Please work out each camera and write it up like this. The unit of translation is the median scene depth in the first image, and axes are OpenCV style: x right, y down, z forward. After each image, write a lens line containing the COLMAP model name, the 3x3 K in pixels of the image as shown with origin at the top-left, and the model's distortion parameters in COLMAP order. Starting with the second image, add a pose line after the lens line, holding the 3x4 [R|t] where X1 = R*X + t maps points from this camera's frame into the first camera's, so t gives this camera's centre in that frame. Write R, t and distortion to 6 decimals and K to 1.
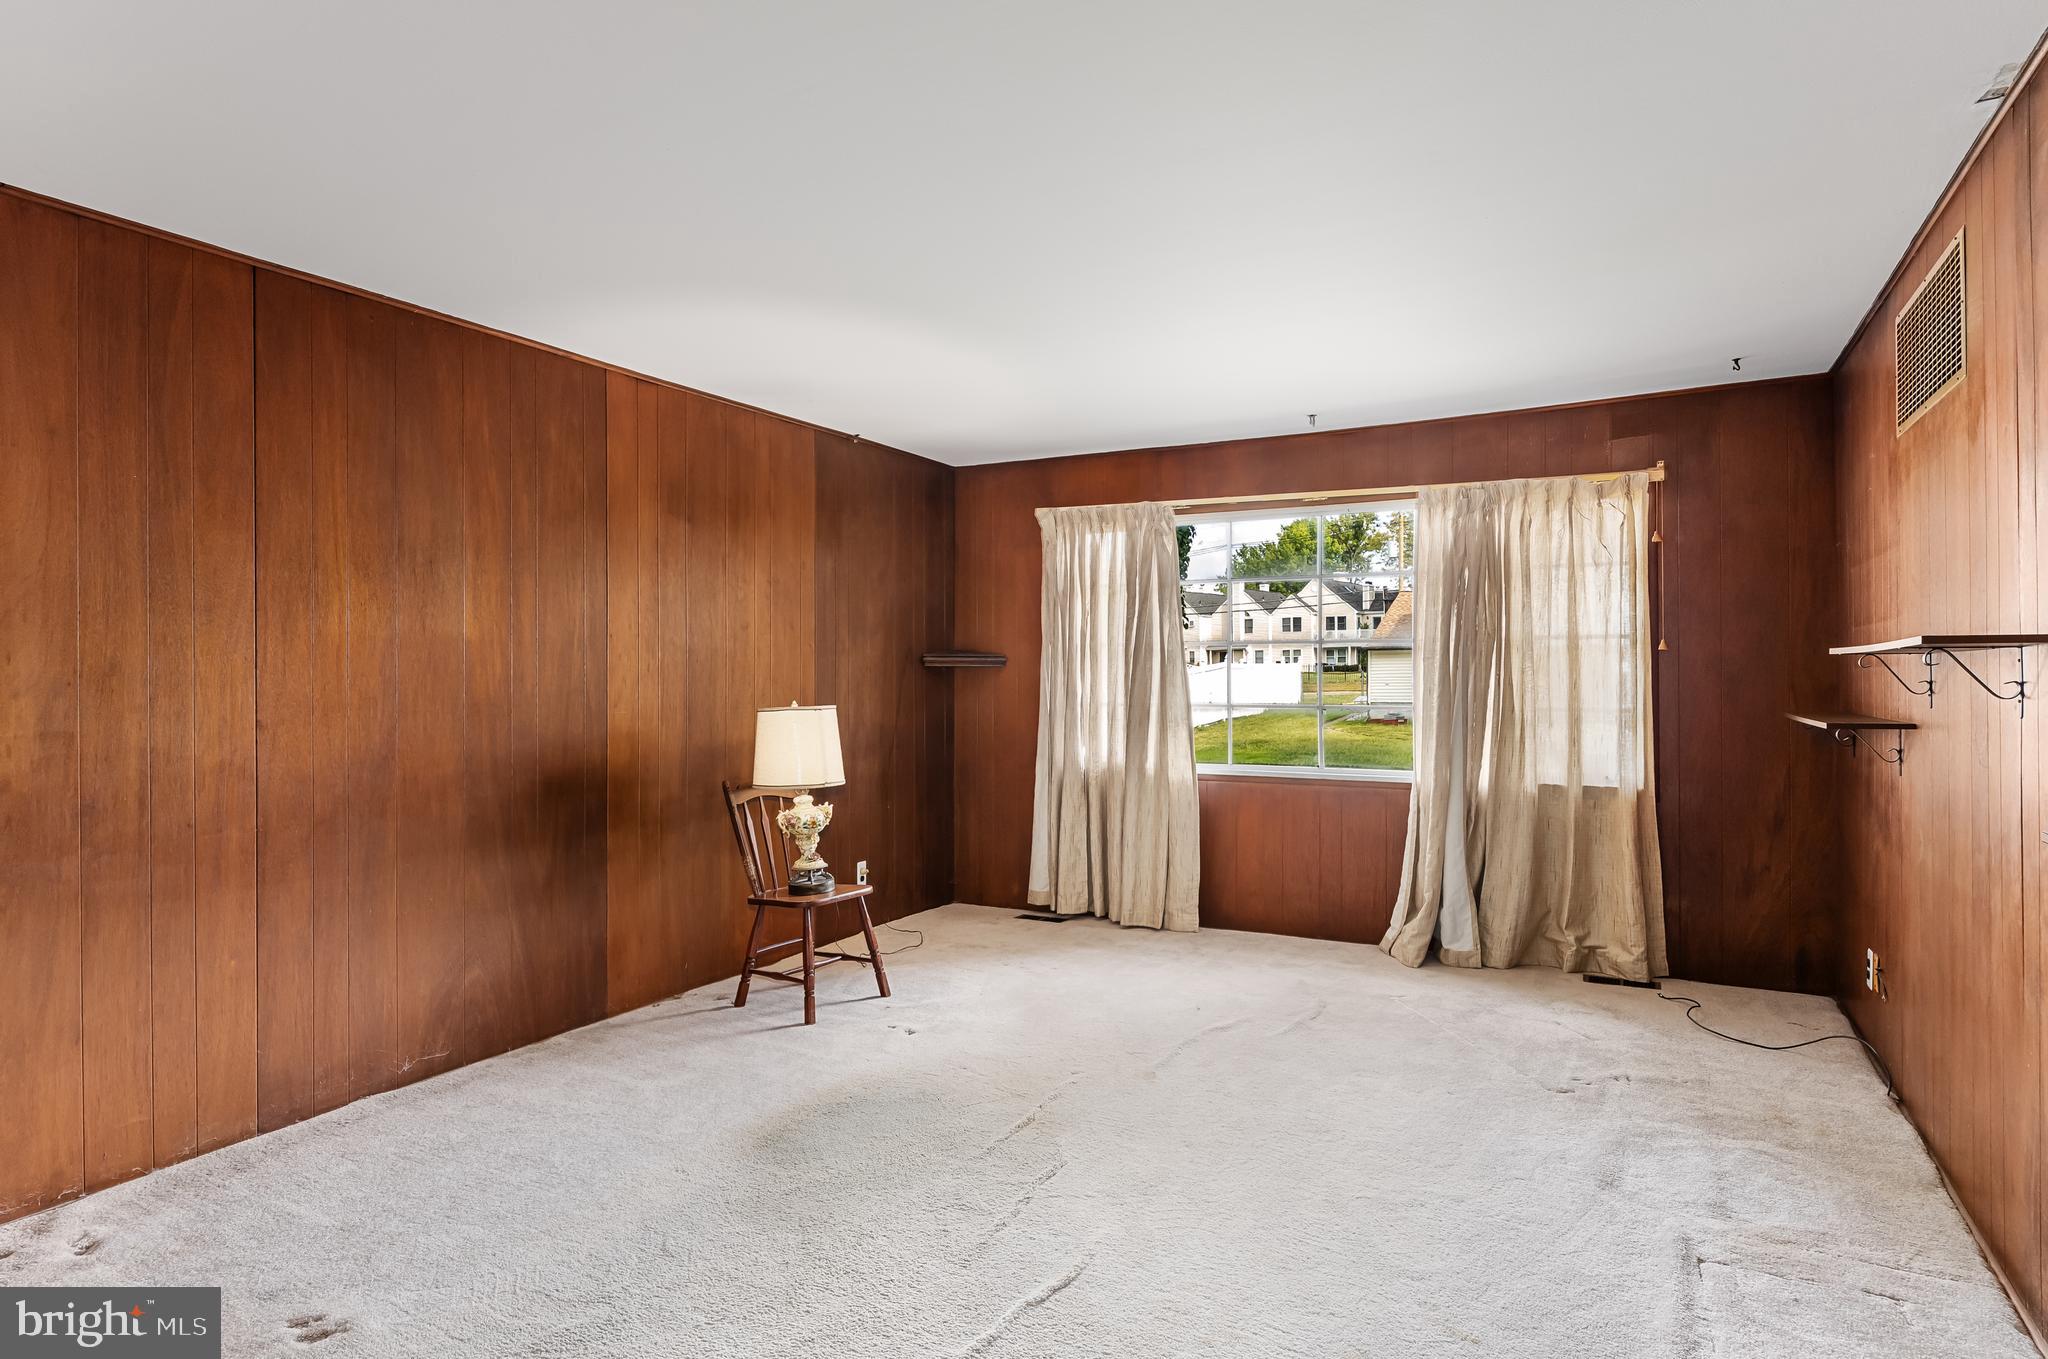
lens RADIAL K [[1131.4, 0, 1015.7], [0, 1131.4, 688.2], [0, 0, 1]] dist [-0.001090, 0.001912]
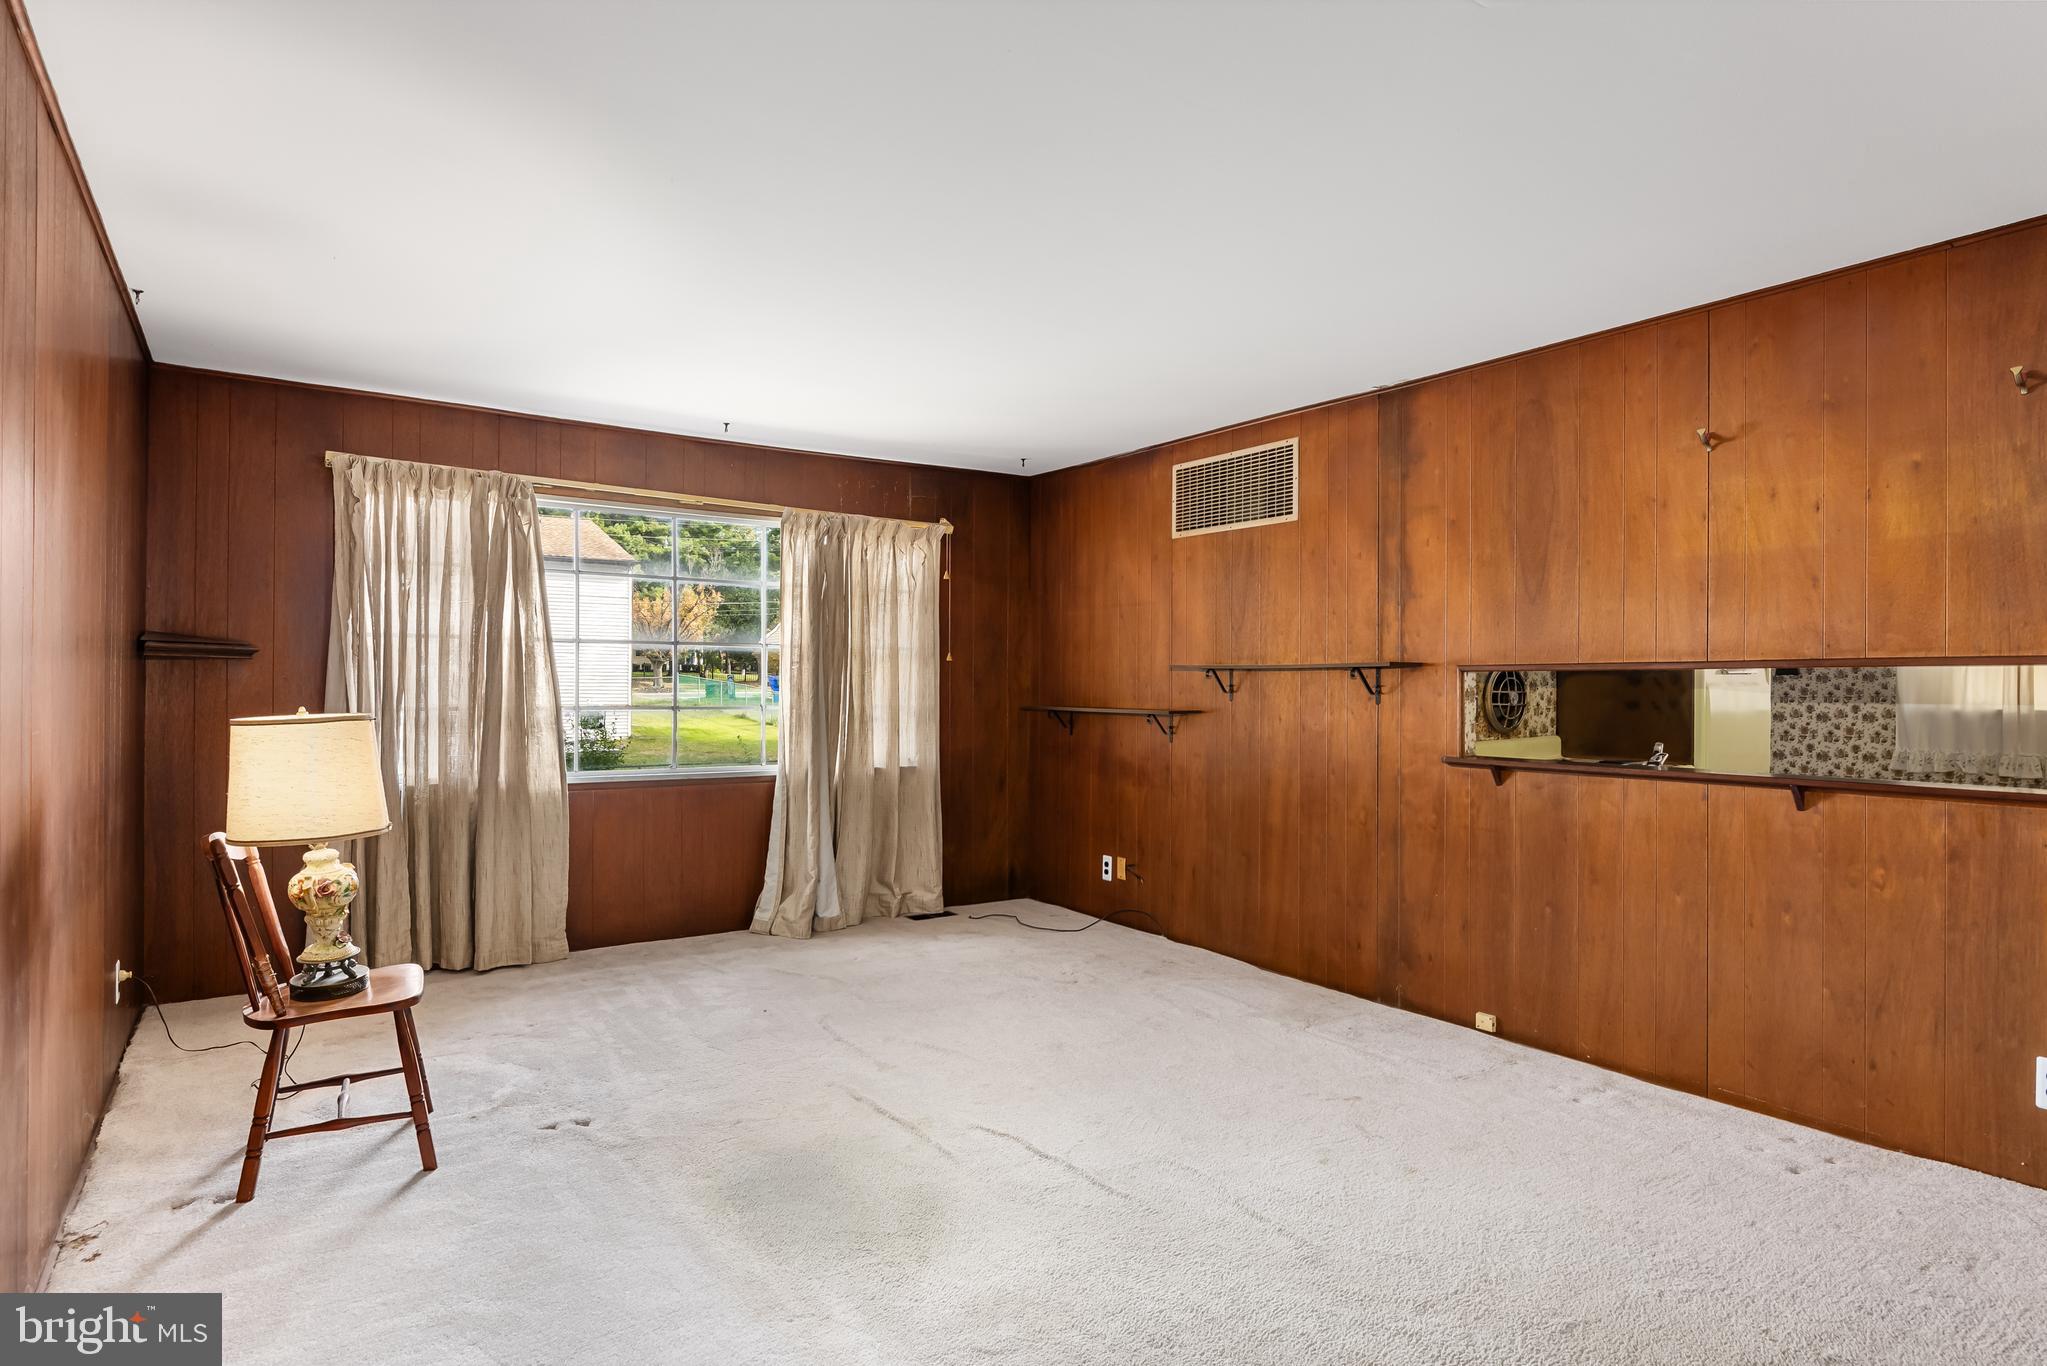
lens RADIAL K [[1130.9, 0, 1019.2], [0, 1130.9, 672.0], [0, 0, 1]] dist [-0.001090, 0.001912]
pose [[0.455691, 0.014285, 0.890023, -0.552654], [-0.002201, 0.999886, -0.014921, -0.000456], [-0.890135, 0.004841, 0.455671, 0.305181]]
